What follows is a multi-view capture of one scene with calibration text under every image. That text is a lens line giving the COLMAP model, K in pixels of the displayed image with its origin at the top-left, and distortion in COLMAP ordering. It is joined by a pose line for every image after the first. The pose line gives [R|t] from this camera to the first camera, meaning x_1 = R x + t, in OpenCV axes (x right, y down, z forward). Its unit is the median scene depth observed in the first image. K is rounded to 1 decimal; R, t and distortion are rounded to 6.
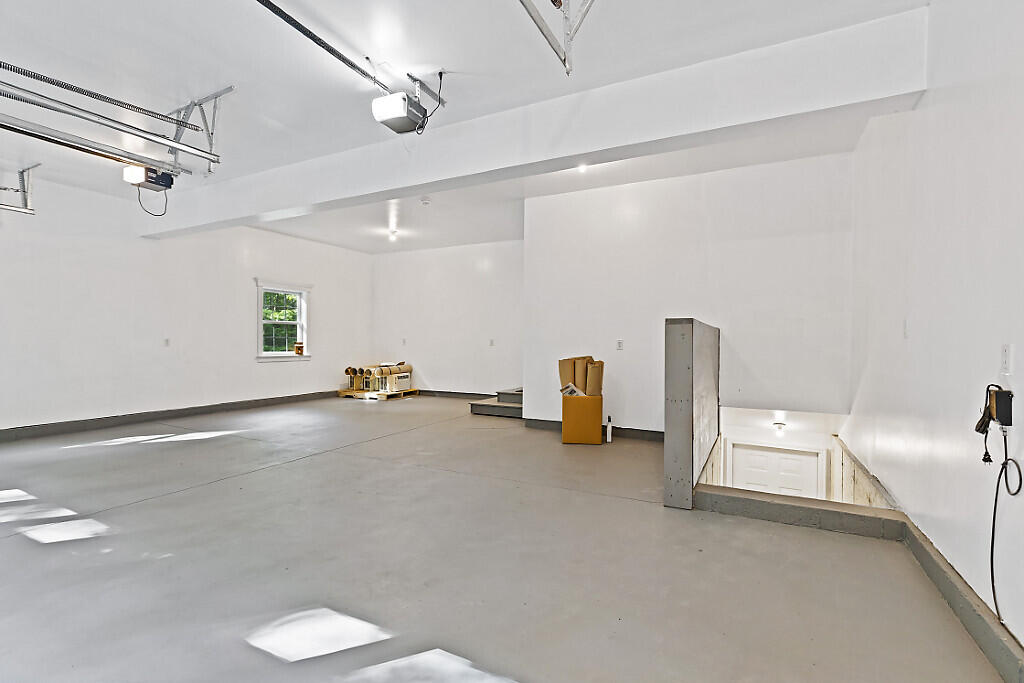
lens RADIAL K [[462.2, 0, 513.6], [0, 462.2, 337.5], [0, 0, 1]] dist [-0.000262, -0.000384]
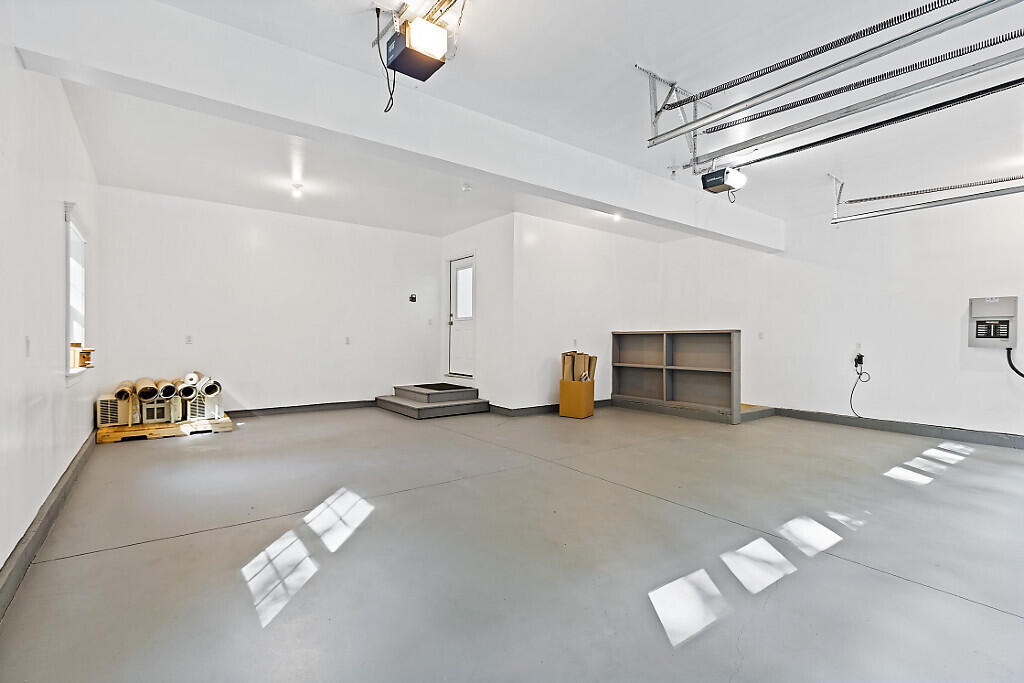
lens RADIAL K [[462.2, 0, 513.6], [0, 462.2, 337.5], [0, 0, 1]] dist [-0.000262, -0.000384]
pose [[0.436144, -0.002996, 0.899872, -0.750474], [-0.011871, 0.999888, 0.009082, -0.006123], [-0.899799, -0.014644, 0.436059, 0.398486]]
